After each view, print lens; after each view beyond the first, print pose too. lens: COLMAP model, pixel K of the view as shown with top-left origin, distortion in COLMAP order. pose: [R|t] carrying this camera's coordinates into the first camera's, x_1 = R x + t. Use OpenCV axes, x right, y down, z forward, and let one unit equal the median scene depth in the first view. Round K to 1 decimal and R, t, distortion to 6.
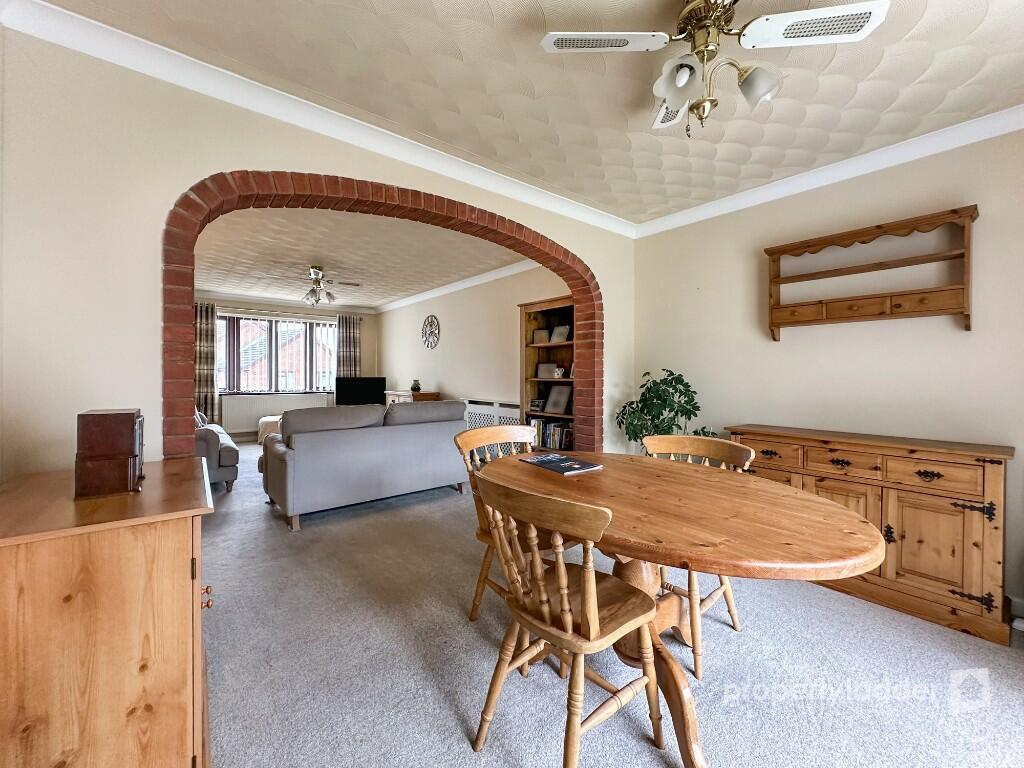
lens RADIAL K [[415.4, 0, 510.3], [0, 415.4, 380.3], [0, 0, 1]] dist [-0.000895, 0.000491]
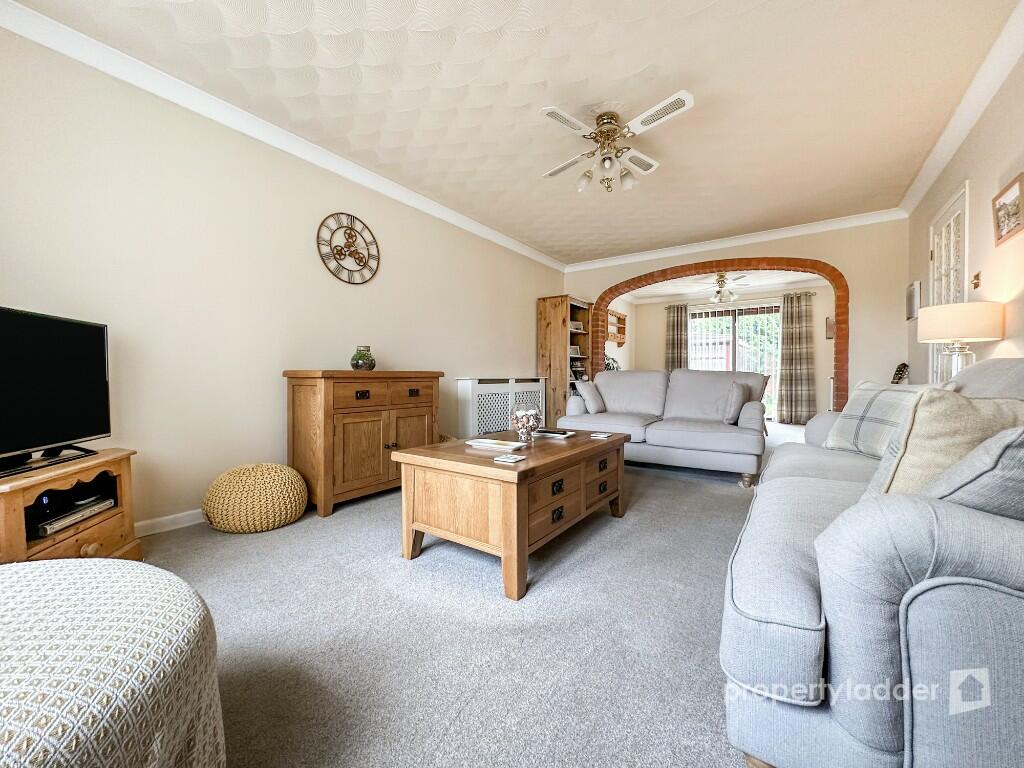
lens RADIAL K [[415.4, 0, 510.3], [0, 415.4, 380.3], [0, 0, 1]] dist [-0.000895, 0.000491]
pose [[-0.256450, -0.022426, 0.966297, -0.668193], [0.001793, 0.999718, 0.023678, 0.025053], [-0.966556, 0.007805, -0.256338, 0.885490]]
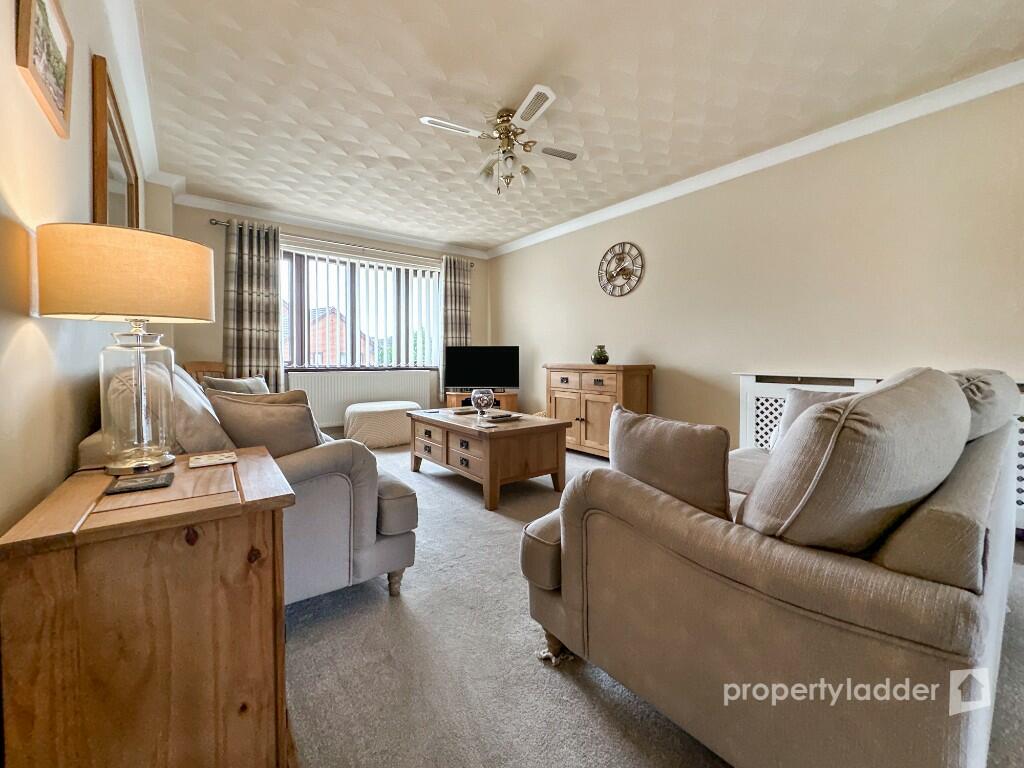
lens RADIAL K [[402.2, 0, 512.0], [0, 402.2, 384.0], [0, 0, 1]] dist [0.000413, 0.000129]
pose [[0.999709, 0.002967, -0.023960, -0.318257], [-0.001921, 0.999049, 0.043558, 0.028641], [0.024067, -0.043500, 0.998764, 0.357429]]
